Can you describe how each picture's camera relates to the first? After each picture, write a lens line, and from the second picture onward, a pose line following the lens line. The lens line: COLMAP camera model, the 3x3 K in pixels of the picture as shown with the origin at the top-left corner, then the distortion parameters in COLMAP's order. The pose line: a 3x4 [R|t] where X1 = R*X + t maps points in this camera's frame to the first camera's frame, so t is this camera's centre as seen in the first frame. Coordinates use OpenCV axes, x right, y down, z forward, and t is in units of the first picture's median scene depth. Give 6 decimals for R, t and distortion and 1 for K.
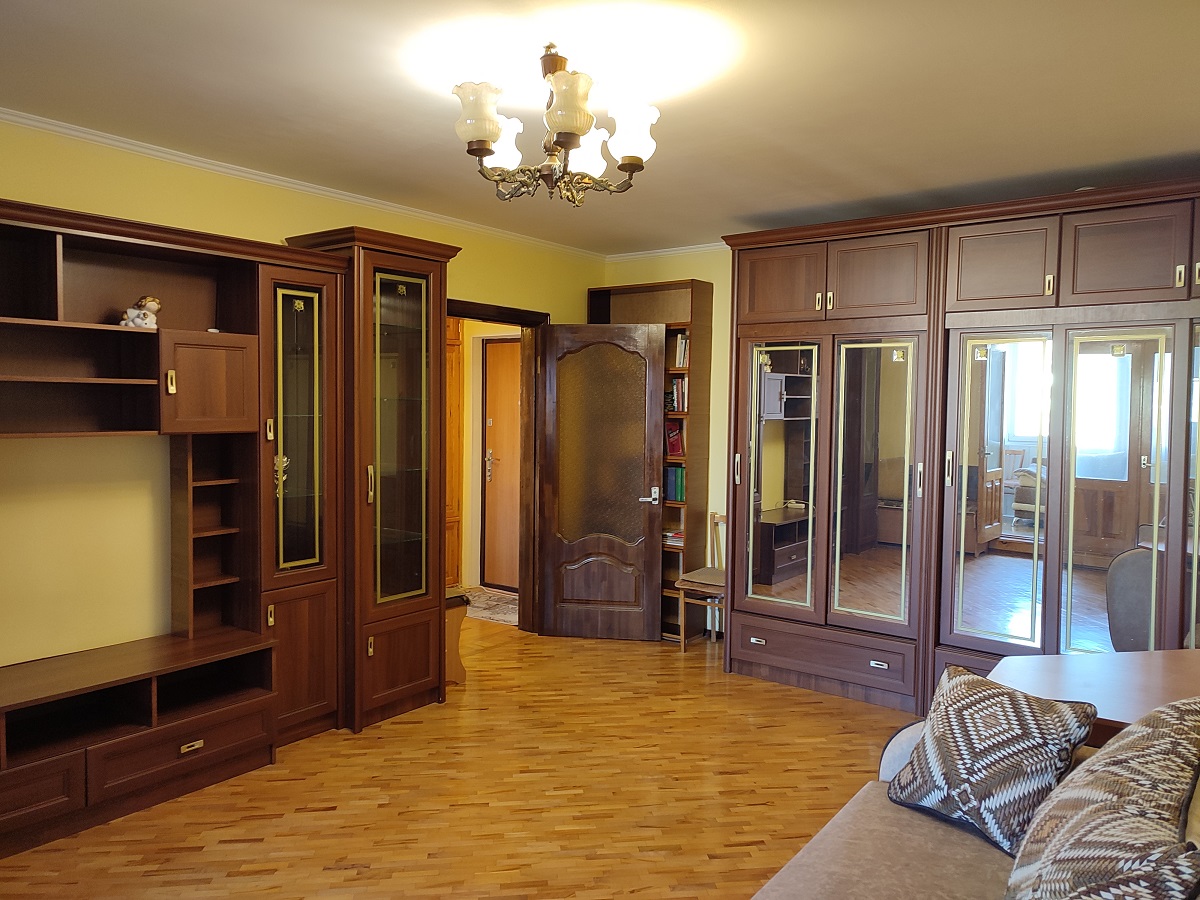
lens RADIAL K [[875.2, 0, 600.8], [0, 875.2, 438.6], [0, 0, 1]] dist [0.027192, -0.013754]
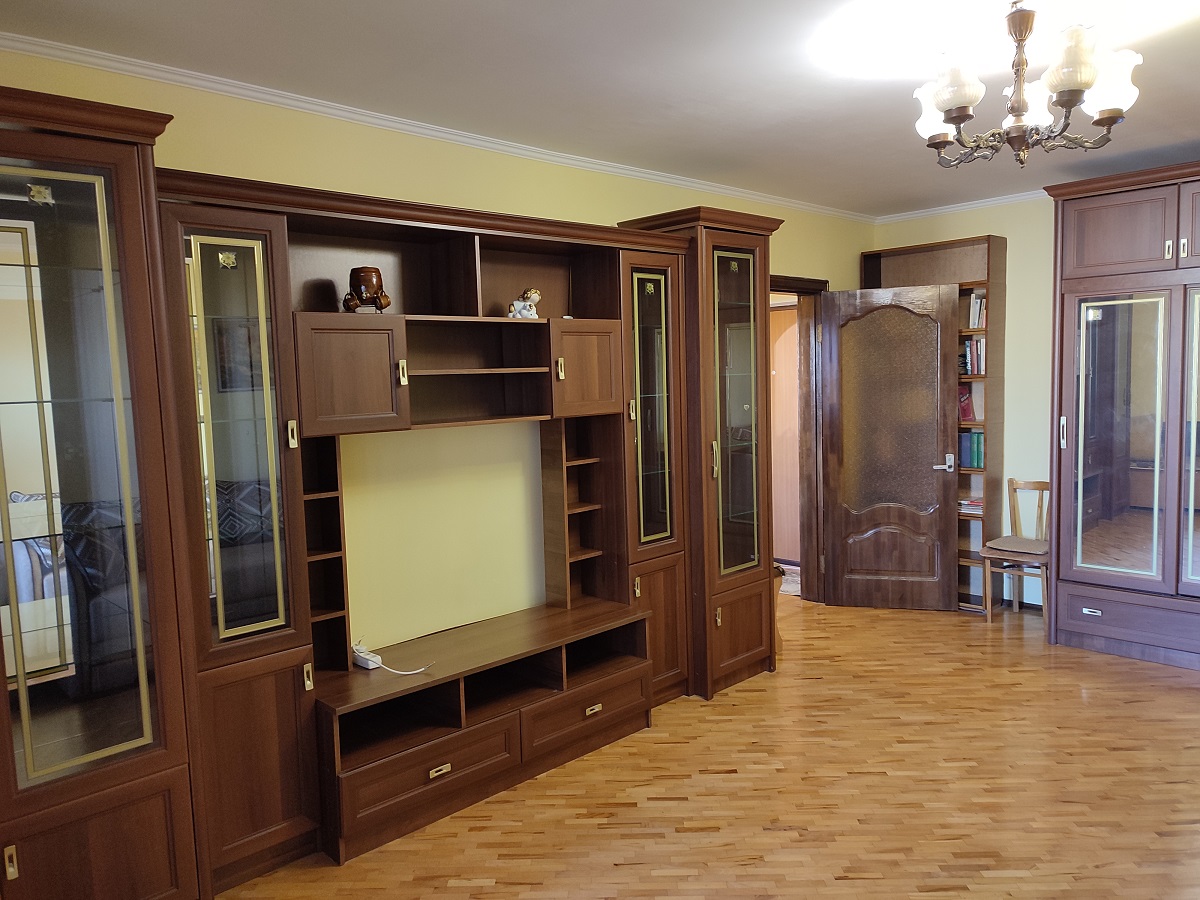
lens RADIAL K [[874.6, 0, 601.3], [0, 874.6, 442.5], [0, 0, 1]] dist [0.029327, -0.019022]
pose [[0.986991, -0.030499, -0.157858, -0.231284], [0.036882, 0.998609, 0.037666, -0.011279], [0.156490, -0.042999, 0.986743, -0.026916]]
